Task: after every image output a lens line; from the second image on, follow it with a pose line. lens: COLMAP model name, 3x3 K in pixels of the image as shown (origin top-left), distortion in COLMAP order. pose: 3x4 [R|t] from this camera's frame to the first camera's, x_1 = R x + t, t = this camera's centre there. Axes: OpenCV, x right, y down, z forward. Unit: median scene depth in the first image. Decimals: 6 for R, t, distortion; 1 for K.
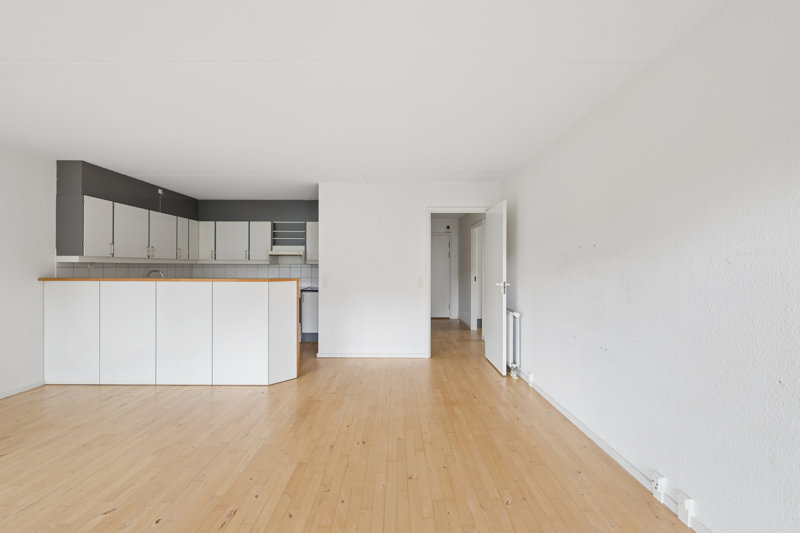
lens RADIAL K [[338.5, 0, 399.3], [0, 338.5, 266.2], [0, 0, 1]] dist [-0.001648, -0.000424]
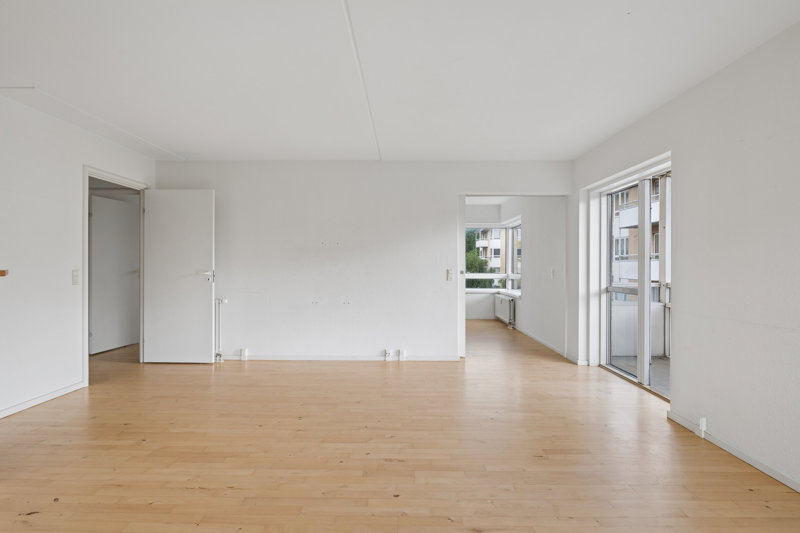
lens RADIAL K [[377.7, 0, 399.8], [0, 377.7, 265.7], [0, 0, 1]] dist [0.001676, 0.000187]
pose [[0.003129, -0.006807, 0.999972, -0.672182], [-0.005439, 0.999962, 0.006824, 0.017716], [-0.999980, -0.005460, 0.003092, 0.357538]]
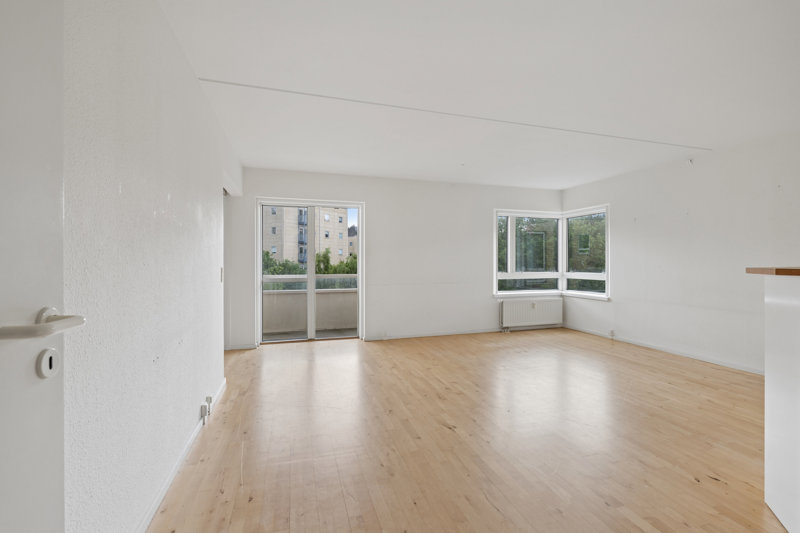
lens RADIAL K [[349.3, 0, 403.4], [0, 349.3, 262.3], [0, 0, 1]] dist [-0.008048, 0.001319]
pose [[-0.956637, 0.000581, -0.291281, 0.163503], [0.001112, 0.999998, -0.001656, 0.023703], [0.291279, -0.001908, -0.956636, 1.003732]]
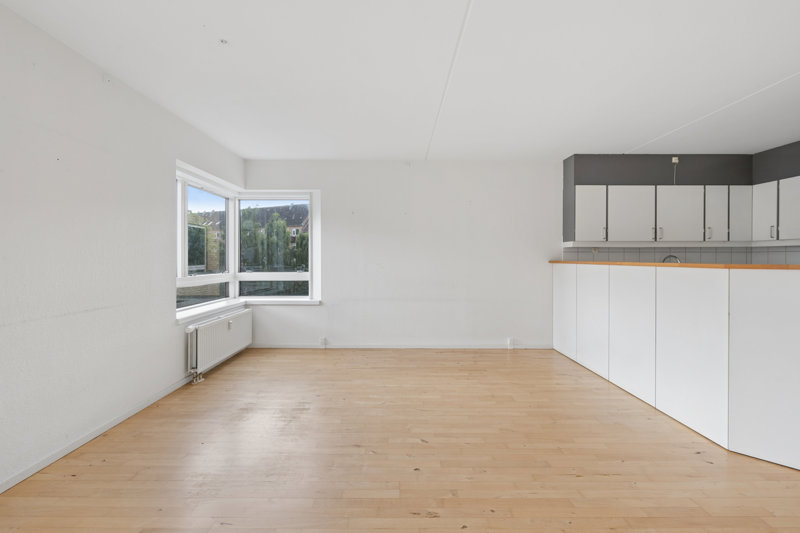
lens RADIAL K [[349.3, 0, 393.8], [0, 349.3, 259.5], [0, 0, 1]] dist [-0.008048, 0.001319]
pose [[-0.011332, 0.004851, -0.999924, 0.159194], [0.000996, 0.999988, 0.004840, 0.018420], [0.999935, -0.000941, -0.011337, 0.337951]]
